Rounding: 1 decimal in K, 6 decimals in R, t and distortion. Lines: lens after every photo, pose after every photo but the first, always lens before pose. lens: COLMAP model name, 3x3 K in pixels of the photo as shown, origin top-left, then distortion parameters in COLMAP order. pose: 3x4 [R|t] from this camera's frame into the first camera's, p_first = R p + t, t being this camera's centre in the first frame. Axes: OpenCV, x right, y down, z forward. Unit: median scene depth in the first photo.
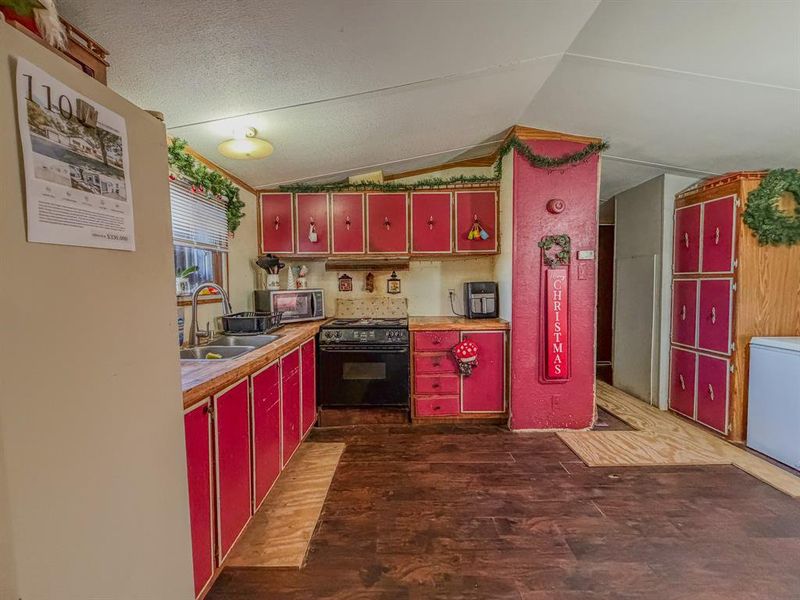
lens RADIAL K [[351.6, 0, 400.0], [0, 351.6, 300.0], [0, 0, 1]] dist [-0.000436, -0.000130]
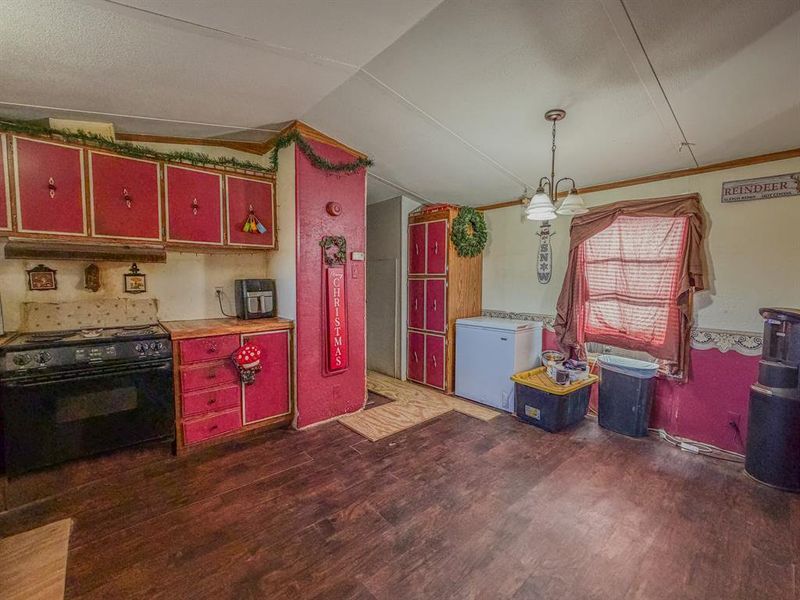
lens RADIAL K [[344.6, 0, 399.5], [0, 344.6, 299.0], [0, 0, 1]] dist [-0.001220, 0.000062]
pose [[0.743526, -0.026467, 0.668184, -0.107890], [0.022082, 0.999643, 0.015024, -0.004628], [-0.668343, 0.003584, 0.743845, 0.085482]]
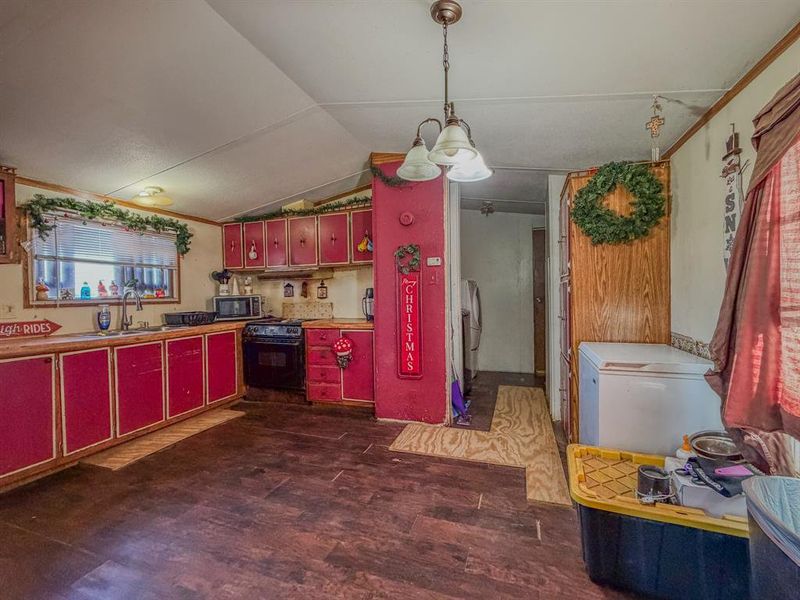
lens RADIAL K [[344.6, 0, 399.5], [0, 344.6, 299.0], [0, 0, 1]] dist [-0.001220, 0.000062]
pose [[0.946847, -0.002167, -0.321677, 0.732238], [-0.007257, 0.999579, -0.028095, 0.016939], [0.321603, 0.028936, 0.946432, -0.035438]]
